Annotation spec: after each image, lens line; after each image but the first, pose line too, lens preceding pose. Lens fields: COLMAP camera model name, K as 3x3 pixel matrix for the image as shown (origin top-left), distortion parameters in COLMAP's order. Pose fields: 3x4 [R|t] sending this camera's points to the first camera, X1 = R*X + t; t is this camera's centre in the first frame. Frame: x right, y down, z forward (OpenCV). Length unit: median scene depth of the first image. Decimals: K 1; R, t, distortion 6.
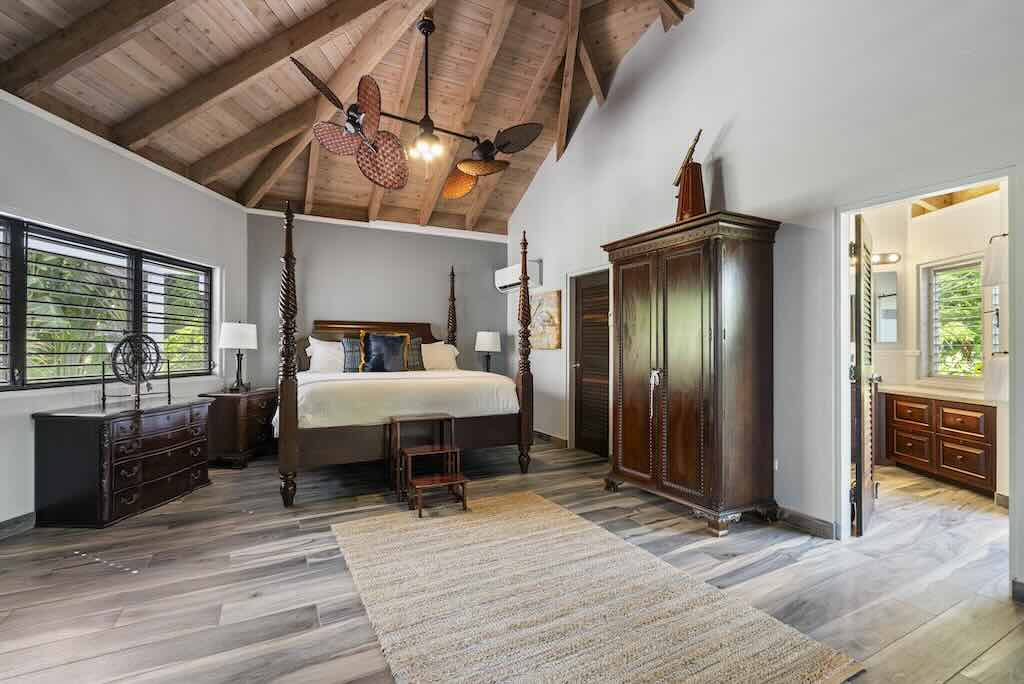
lens RADIAL K [[464.0, 0, 515.3], [0, 464.0, 342.1], [0, 0, 1]] dist [-0.001889, -0.000317]
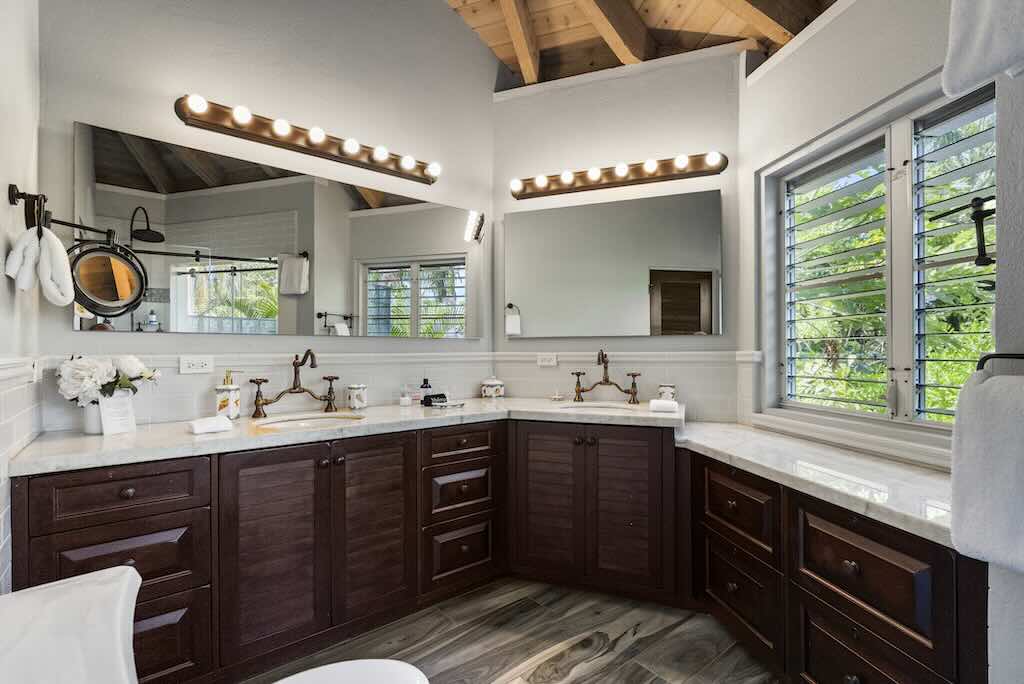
lens RADIAL K [[464.0, 0, 509.0], [0, 464.0, 345.1], [0, 0, 1]] dist [-0.001889, -0.000317]
pose [[0.983407, -0.000952, 0.181408, 0.535607], [0.001817, 0.999988, -0.004599, 0.013274], [-0.181401, 0.004853, 0.983397, 0.582916]]
